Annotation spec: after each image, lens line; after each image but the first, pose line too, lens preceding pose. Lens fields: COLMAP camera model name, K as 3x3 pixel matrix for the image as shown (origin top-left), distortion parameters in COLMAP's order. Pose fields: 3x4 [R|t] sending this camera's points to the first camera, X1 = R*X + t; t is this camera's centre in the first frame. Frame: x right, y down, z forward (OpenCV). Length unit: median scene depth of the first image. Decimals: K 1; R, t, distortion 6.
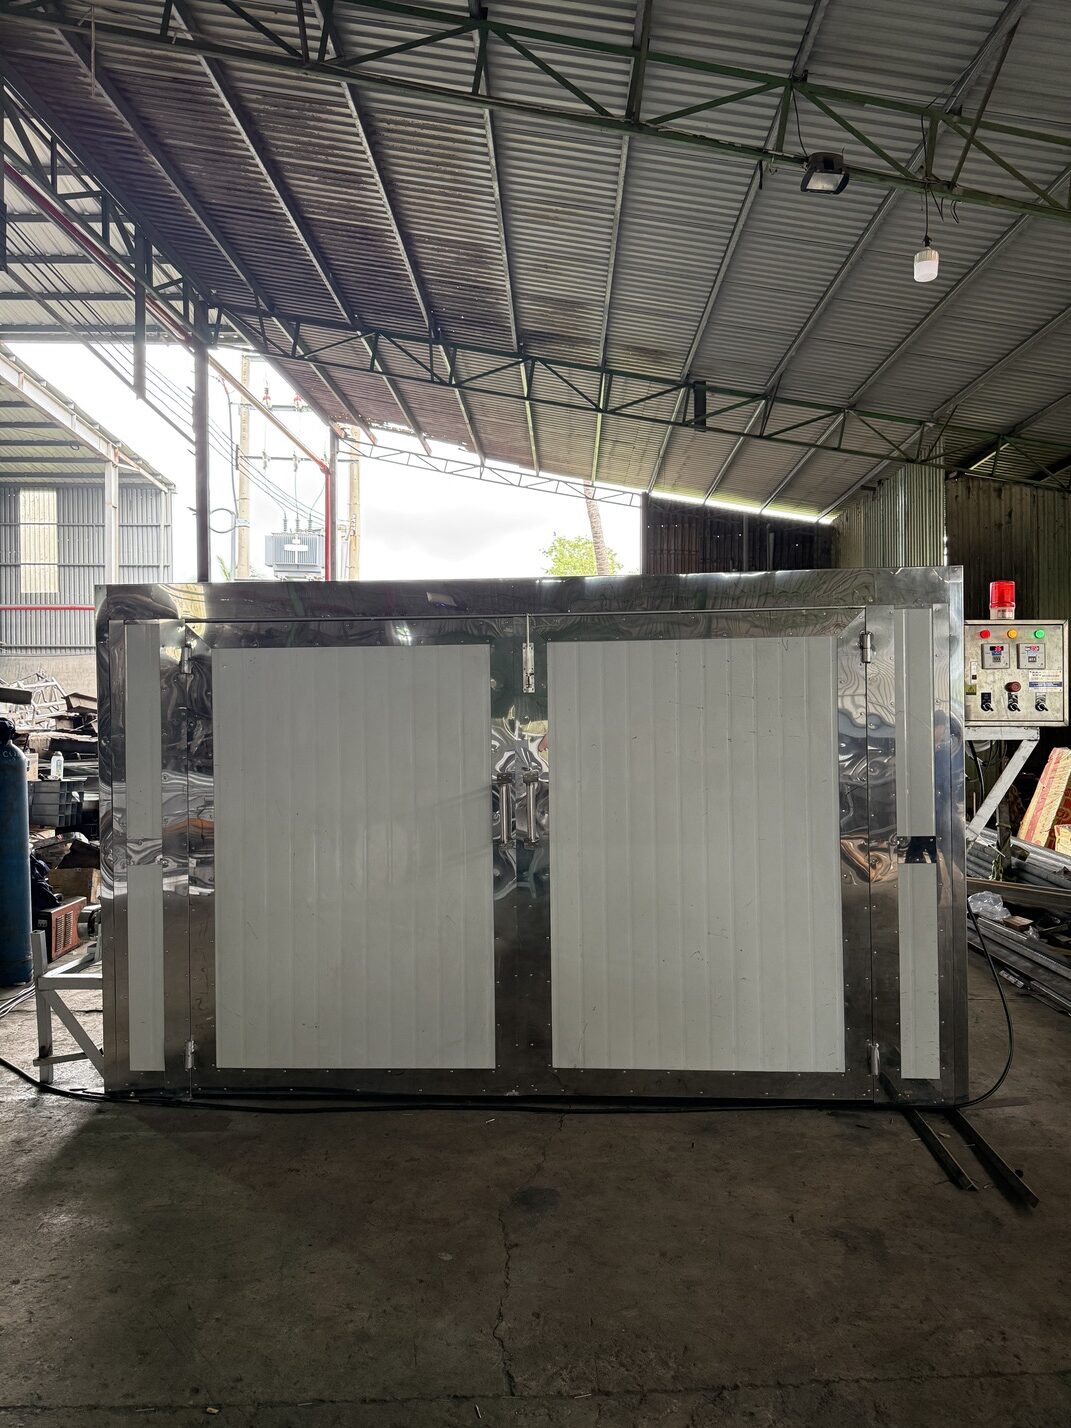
lens RADIAL K [[1007.8, 0, 537.6], [0, 1007.8, 719.0], [0, 0, 1]] dist [0.099574, -0.145972]
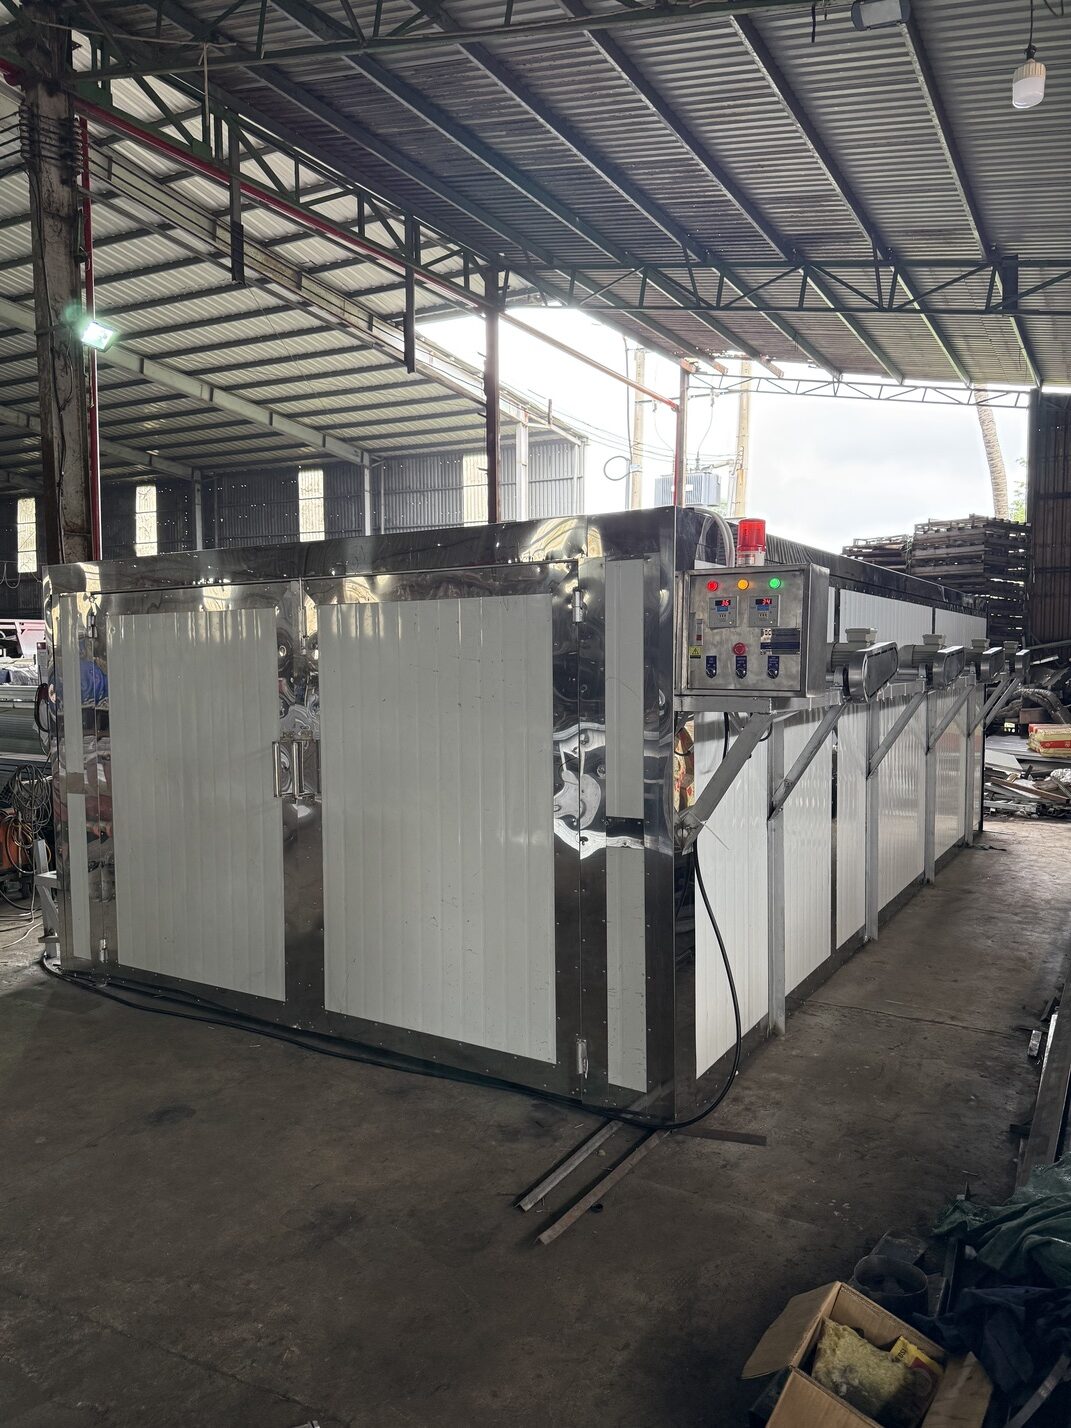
lens RADIAL K [[1016.9, 0, 531.4], [0, 1016.9, 718.8], [0, 0, 1]] dist [0.038713, -0.037717]
pose [[0.875627, 0.029734, -0.482073, 0.665010], [0.001121, 0.997975, 0.063591, -0.025175], [0.482987, -0.056223, 0.873820, 0.182436]]
